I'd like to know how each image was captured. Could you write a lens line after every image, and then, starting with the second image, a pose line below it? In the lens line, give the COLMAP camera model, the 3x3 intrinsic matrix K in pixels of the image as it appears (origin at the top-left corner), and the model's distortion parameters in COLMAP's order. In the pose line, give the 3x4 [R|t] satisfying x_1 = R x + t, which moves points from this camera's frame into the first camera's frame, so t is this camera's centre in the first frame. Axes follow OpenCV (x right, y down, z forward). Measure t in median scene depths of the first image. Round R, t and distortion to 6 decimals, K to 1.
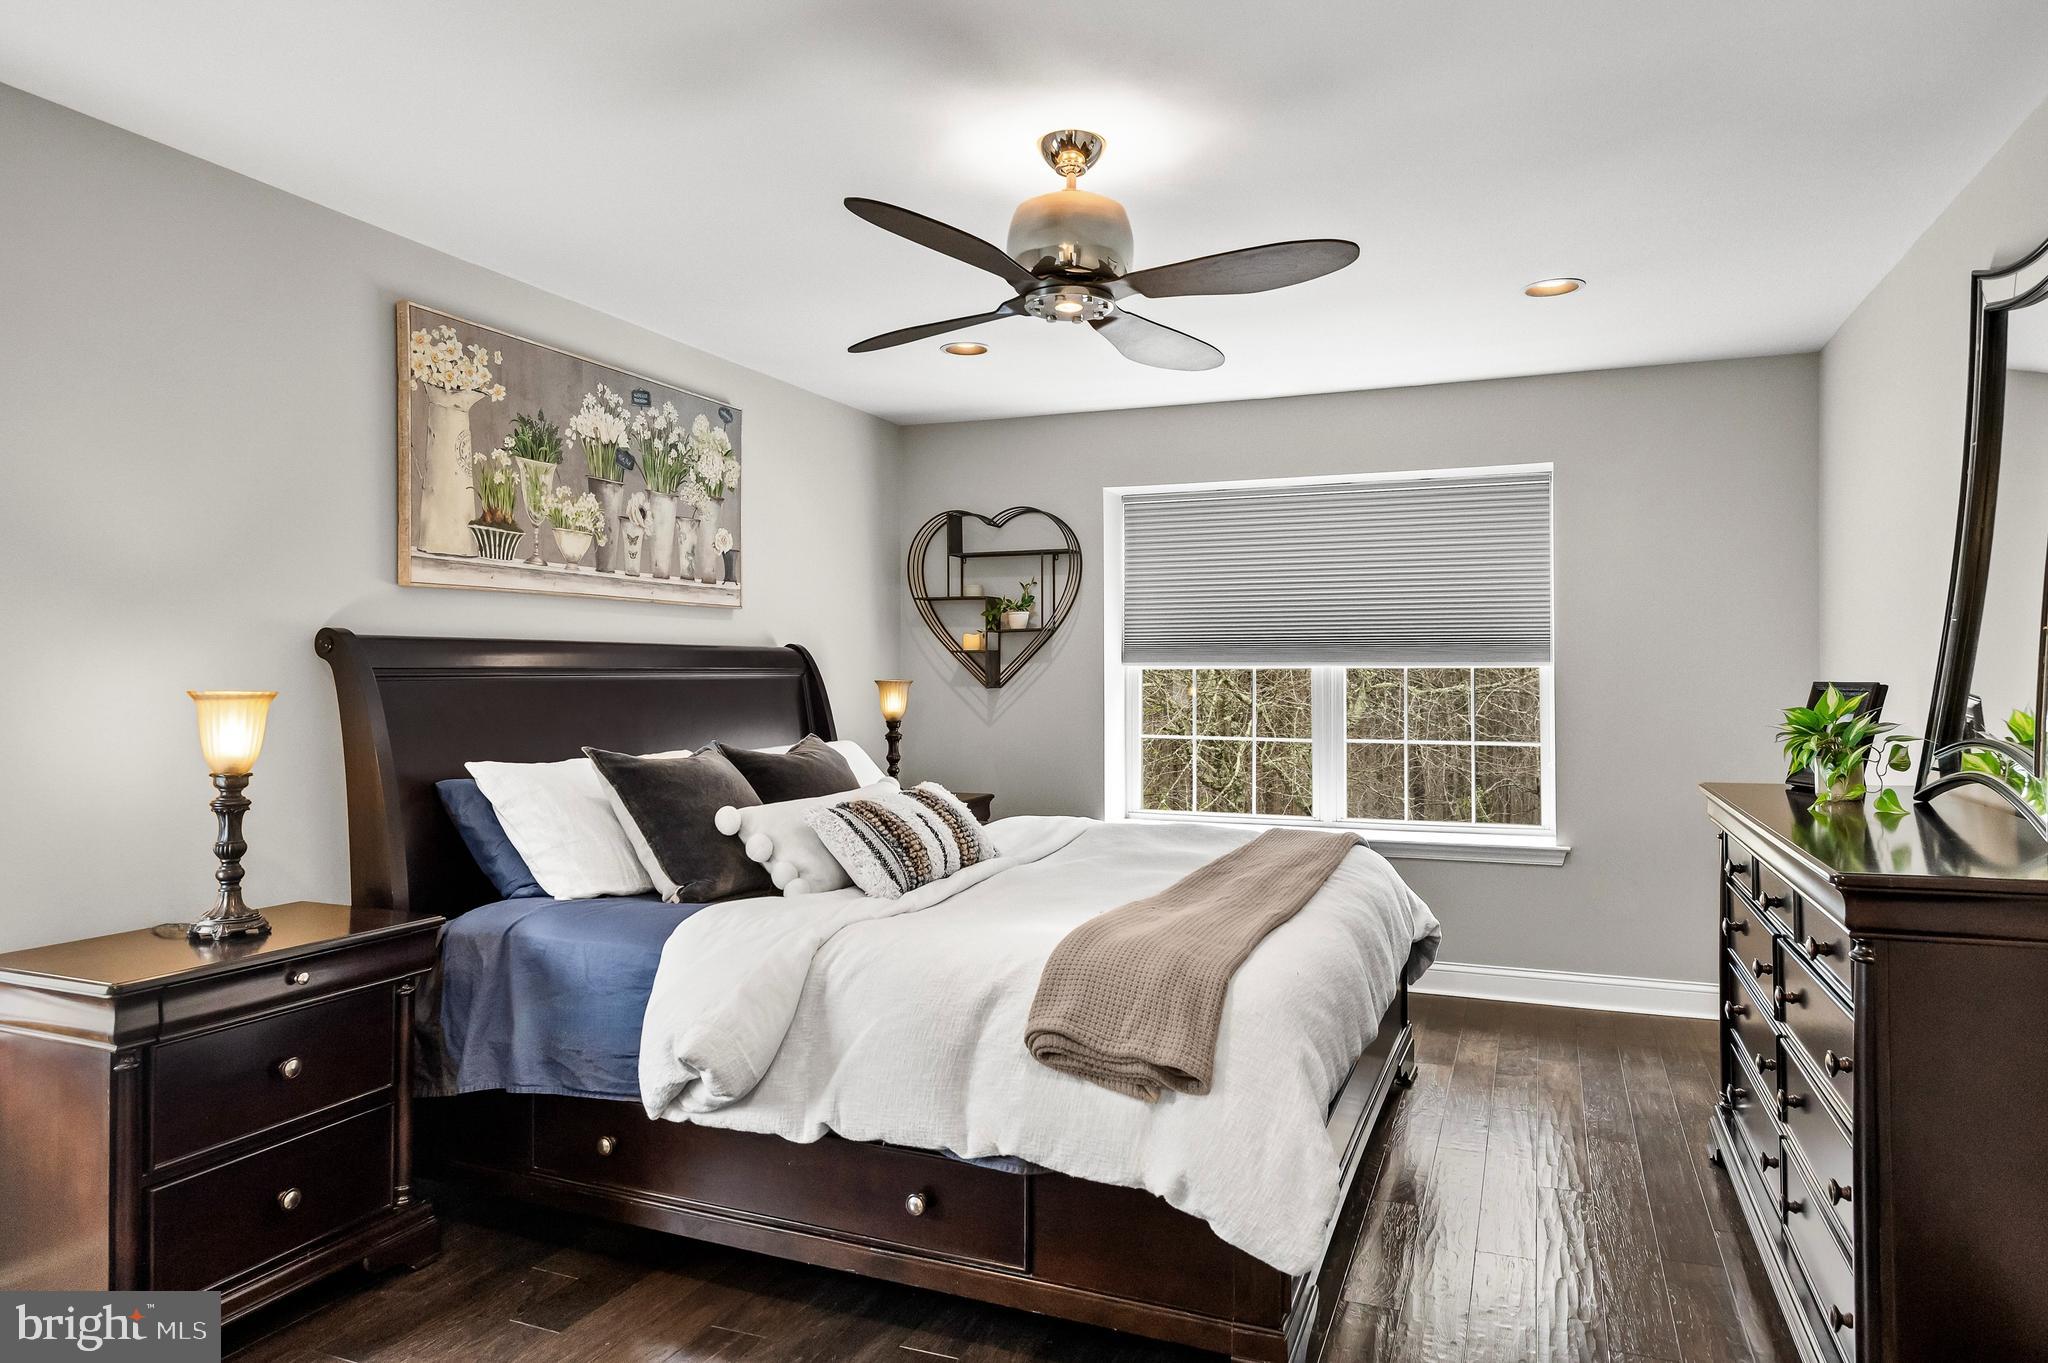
lens RADIAL K [[1284.8, 0, 1025.5], [0, 1284.8, 637.6], [0, 0, 1]] dist [0.004078, 0.000568]
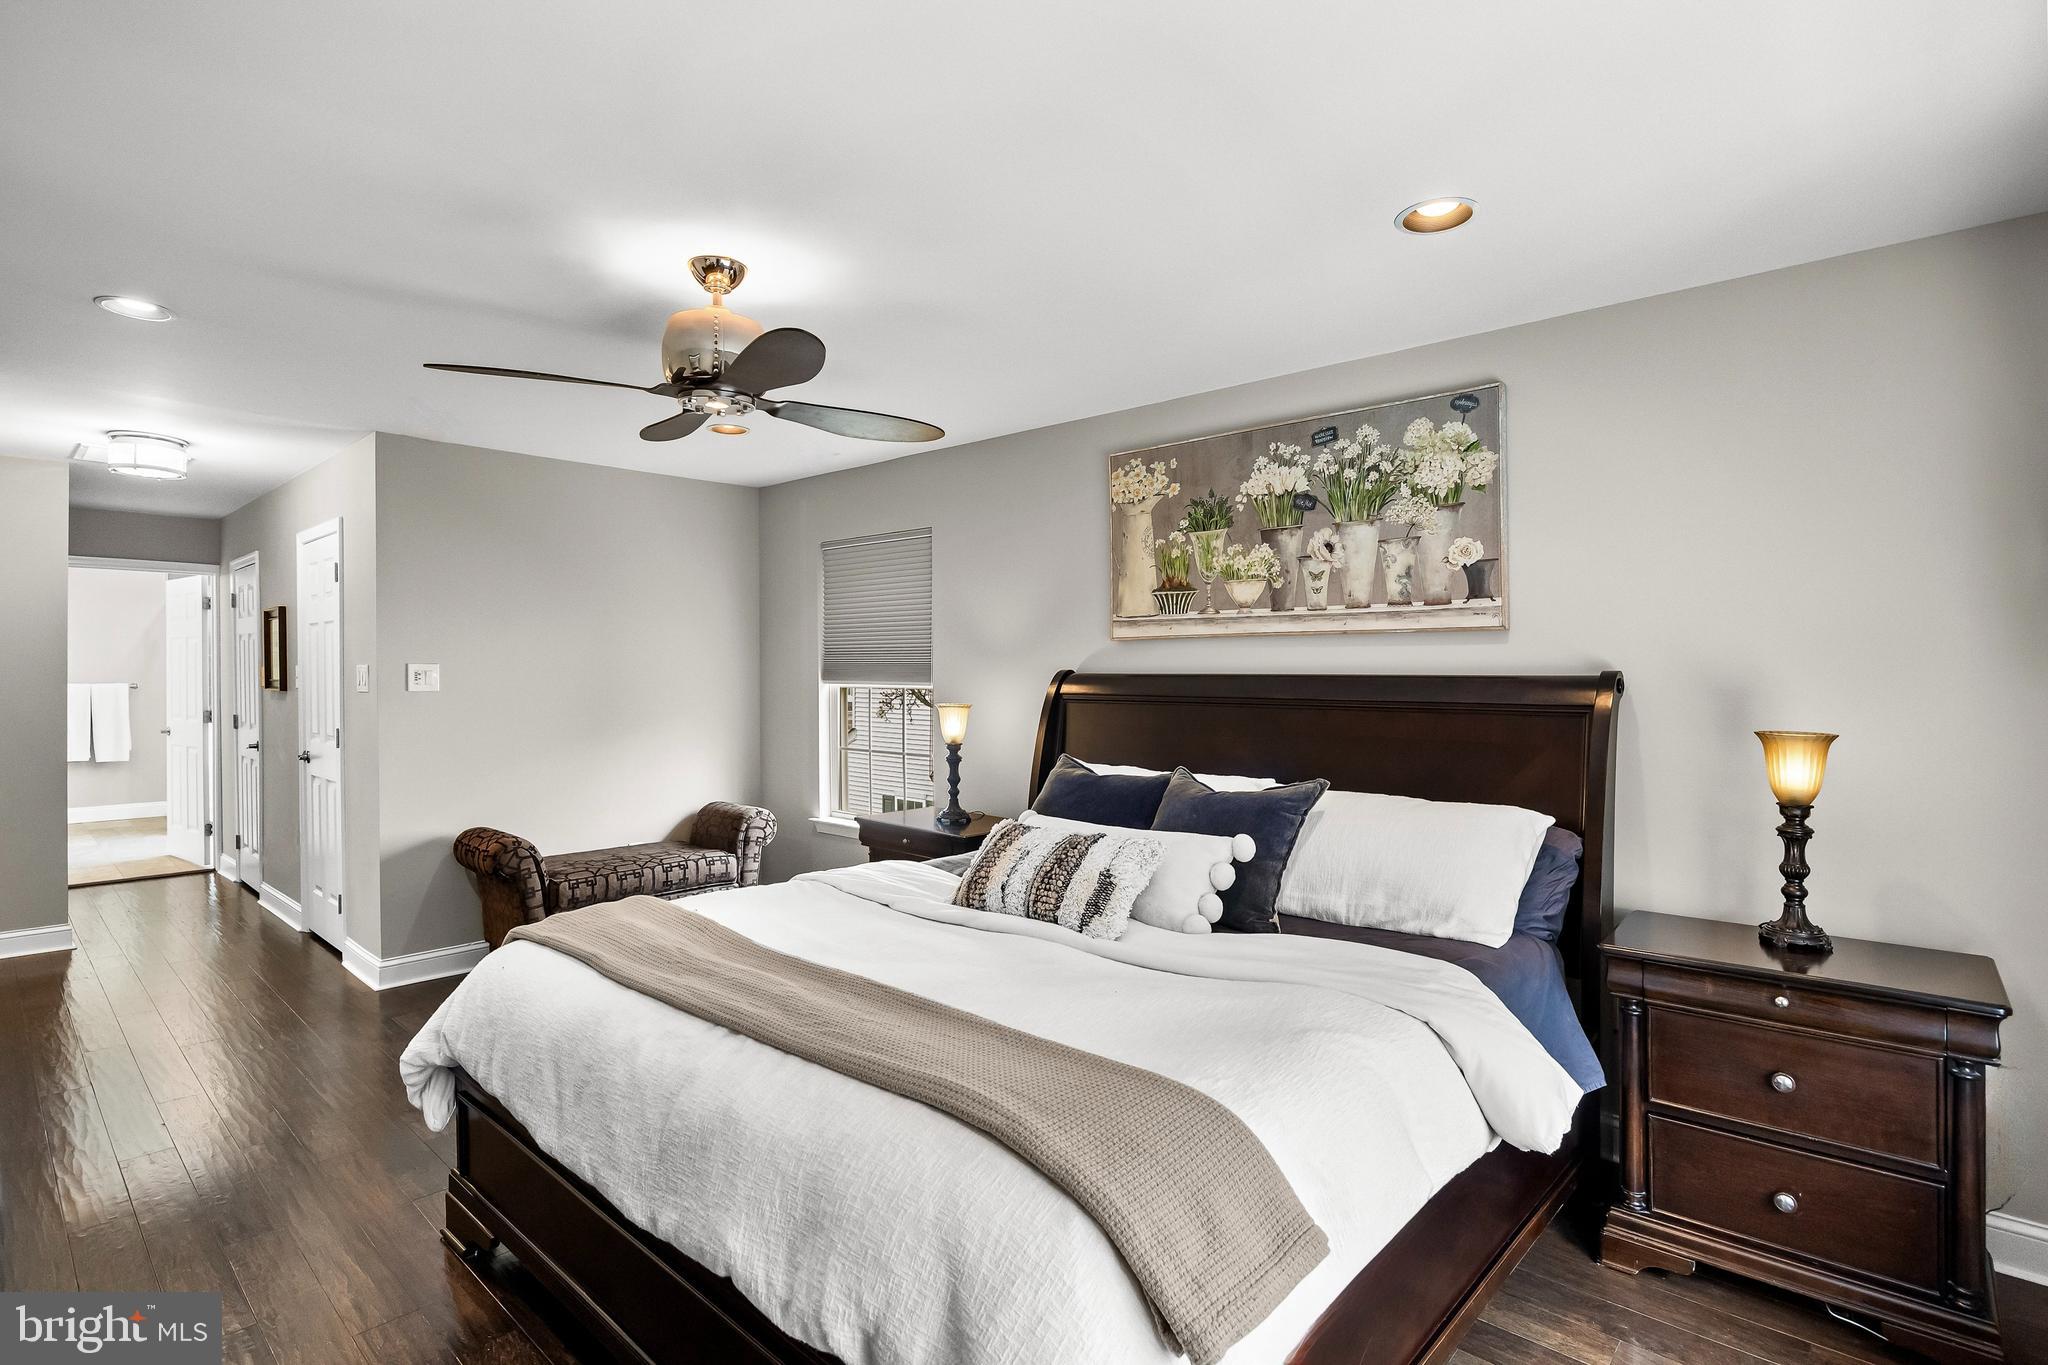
lens RADIAL K [[1013.2, 0, 1027.7], [0, 1013.2, 690.3], [0, 0, 1]] dist [-0.003824, -0.000111]
pose [[-0.356167, 0.010730, -0.934361, 0.567745], [0.016612, 0.999849, 0.005150, 0.009382], [0.934275, -0.013687, -0.356291, 1.106023]]
